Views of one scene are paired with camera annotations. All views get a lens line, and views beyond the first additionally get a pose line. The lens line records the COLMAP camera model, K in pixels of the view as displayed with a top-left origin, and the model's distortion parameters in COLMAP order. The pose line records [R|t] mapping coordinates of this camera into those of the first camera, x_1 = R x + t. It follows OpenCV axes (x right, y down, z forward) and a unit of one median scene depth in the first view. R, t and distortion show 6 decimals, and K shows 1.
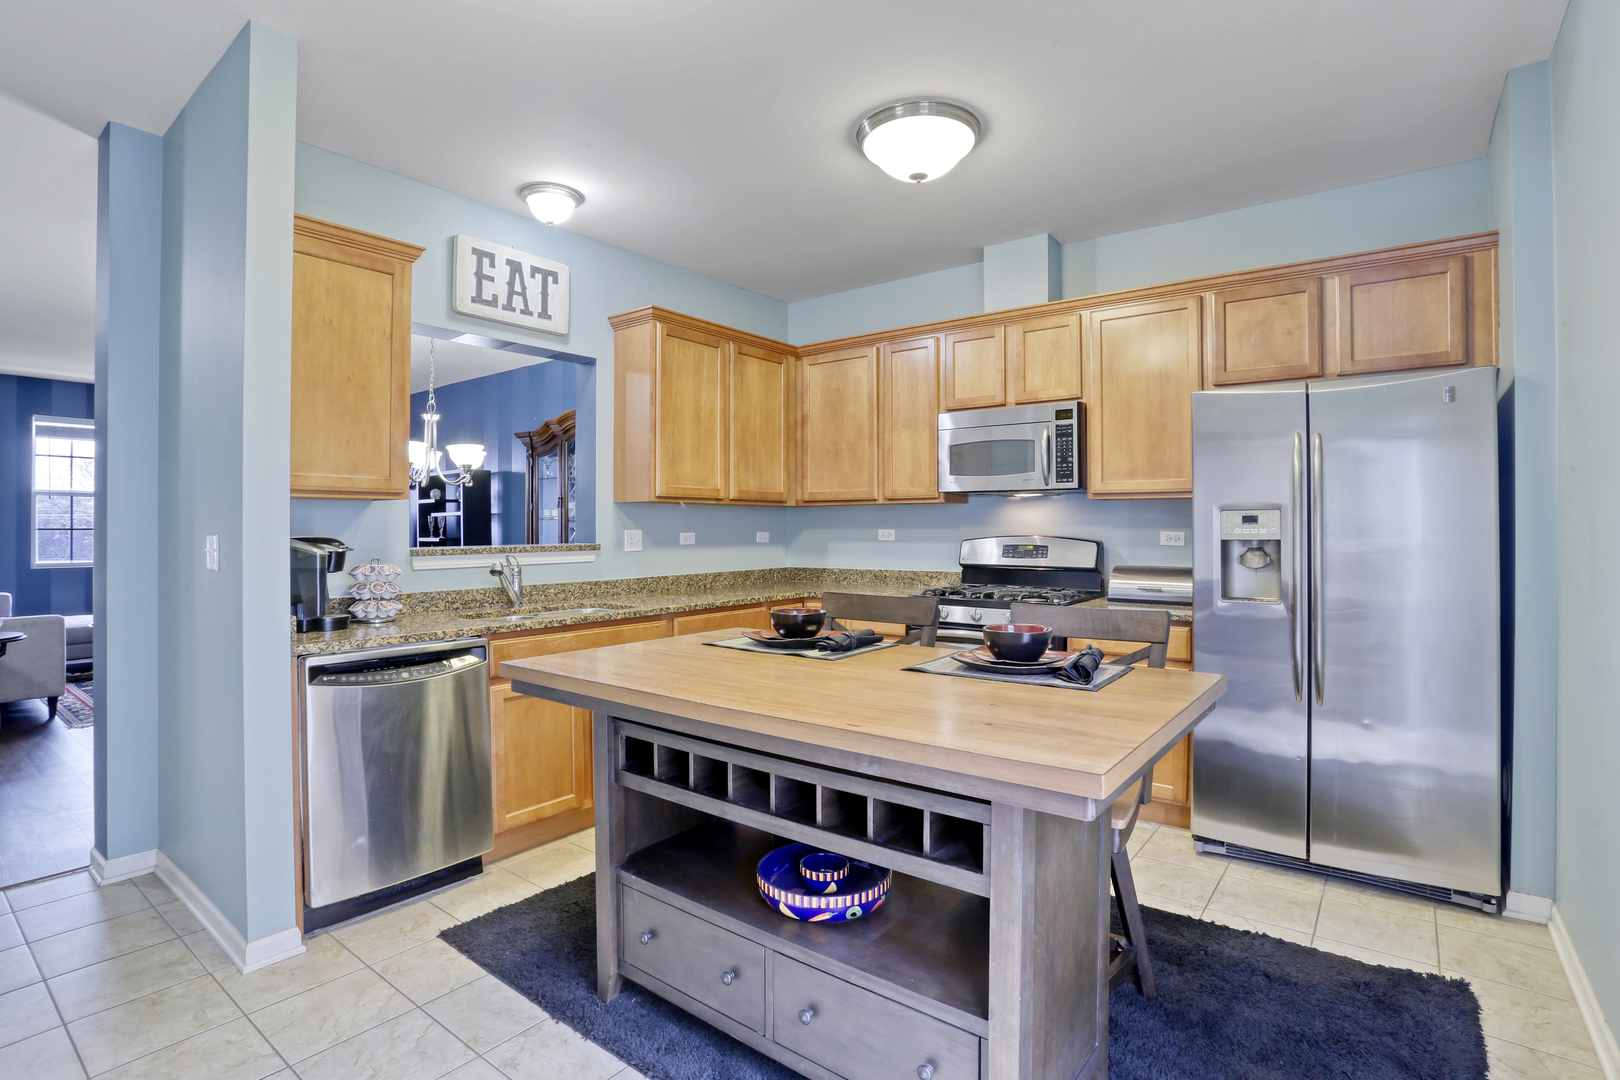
lens RADIAL K [[805.7, 0, 799.0], [0, 805.7, 524.6], [0, 0, 1]] dist [-0.040082, 0.000748]
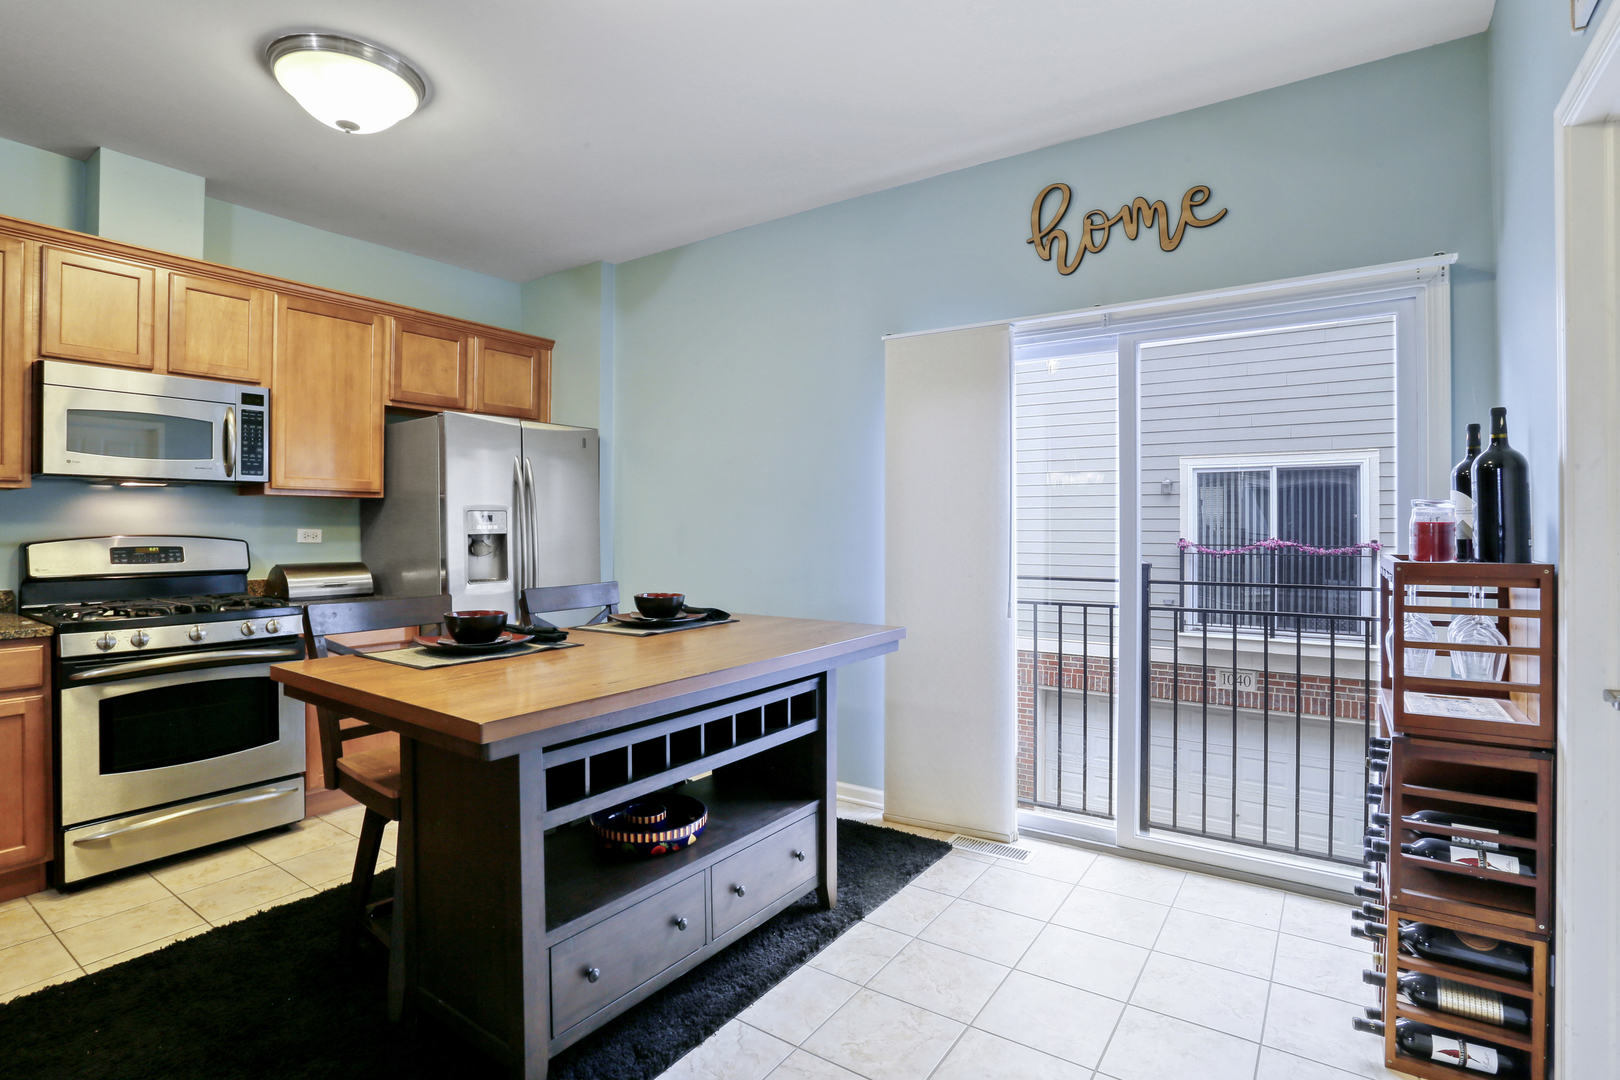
lens RADIAL K [[805.7, 0, 799.0], [0, 805.7, 524.6], [0, 0, 1]] dist [-0.040082, 0.000748]
pose [[-0.045329, 0.003036, 0.998968, -0.674048], [0.001217, 0.999995, -0.002983, 0.007841], [-0.998971, 0.001080, -0.045332, 0.491805]]
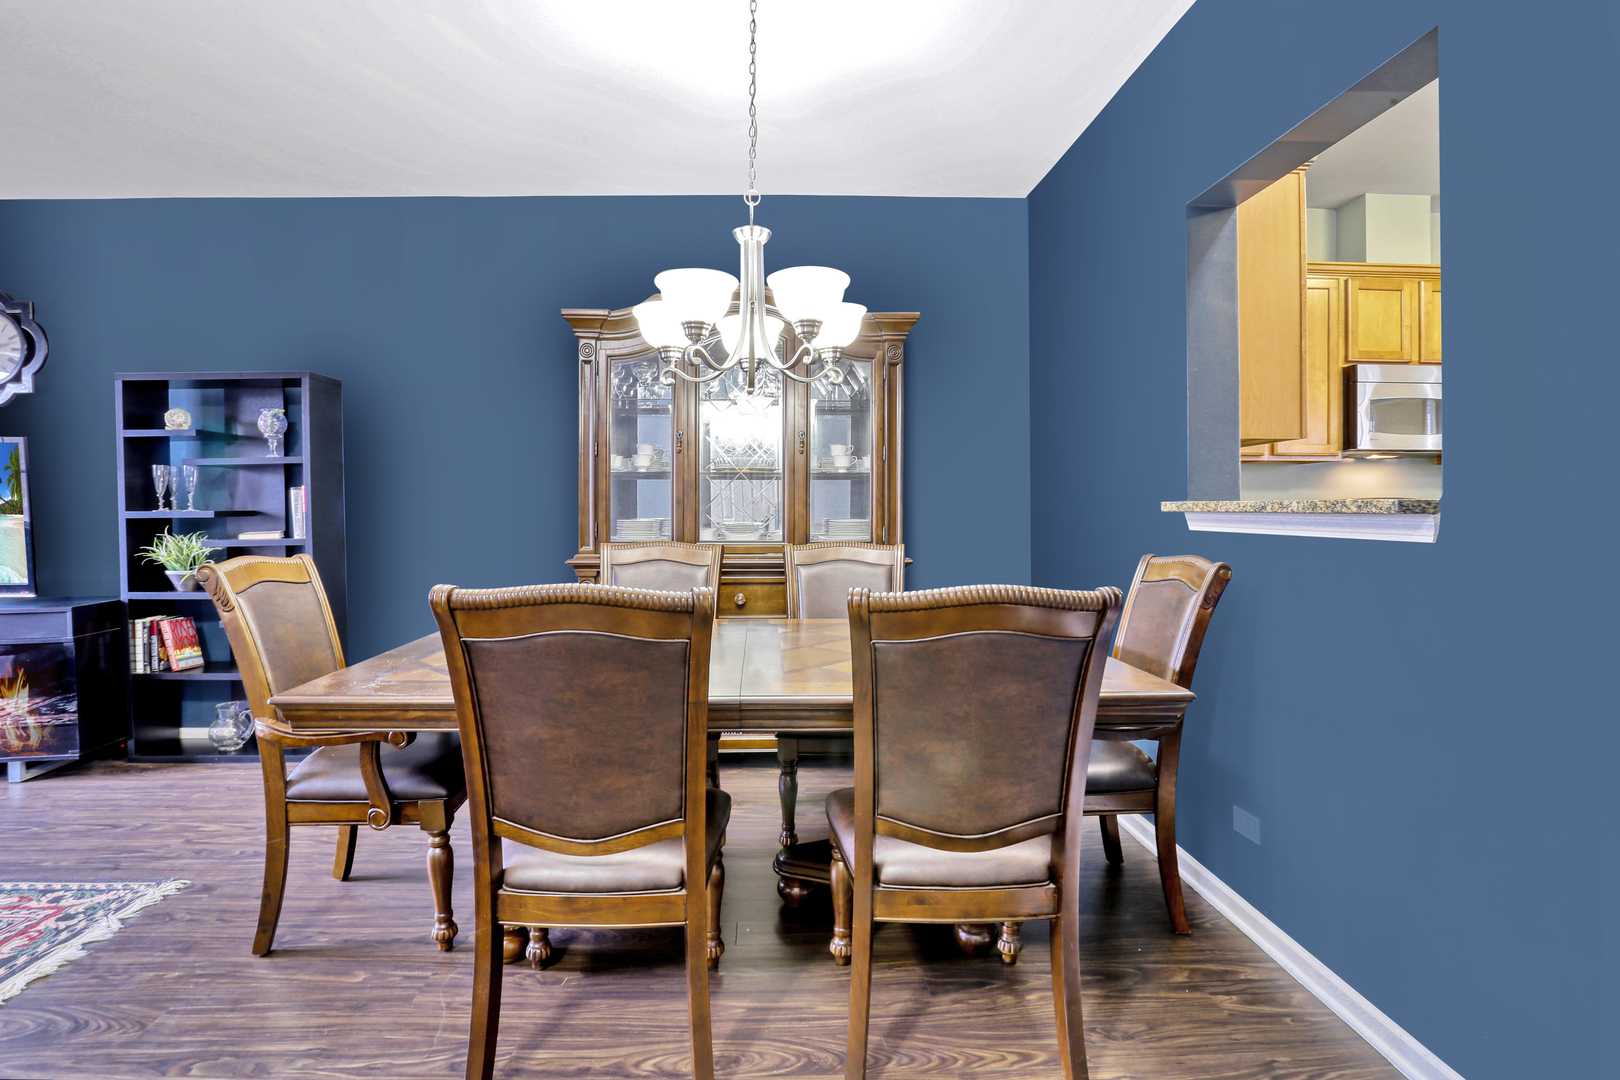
lens RADIAL K [[805.7, 0, 799.0], [0, 805.7, 524.6], [0, 0, 1]] dist [-0.040082, 0.000748]
pose [[0.760687, -0.008611, 0.649061, -1.120478], [0.000409, 0.999918, 0.012786, 0.039928], [-0.649118, -0.009461, 0.760629, 0.899742]]
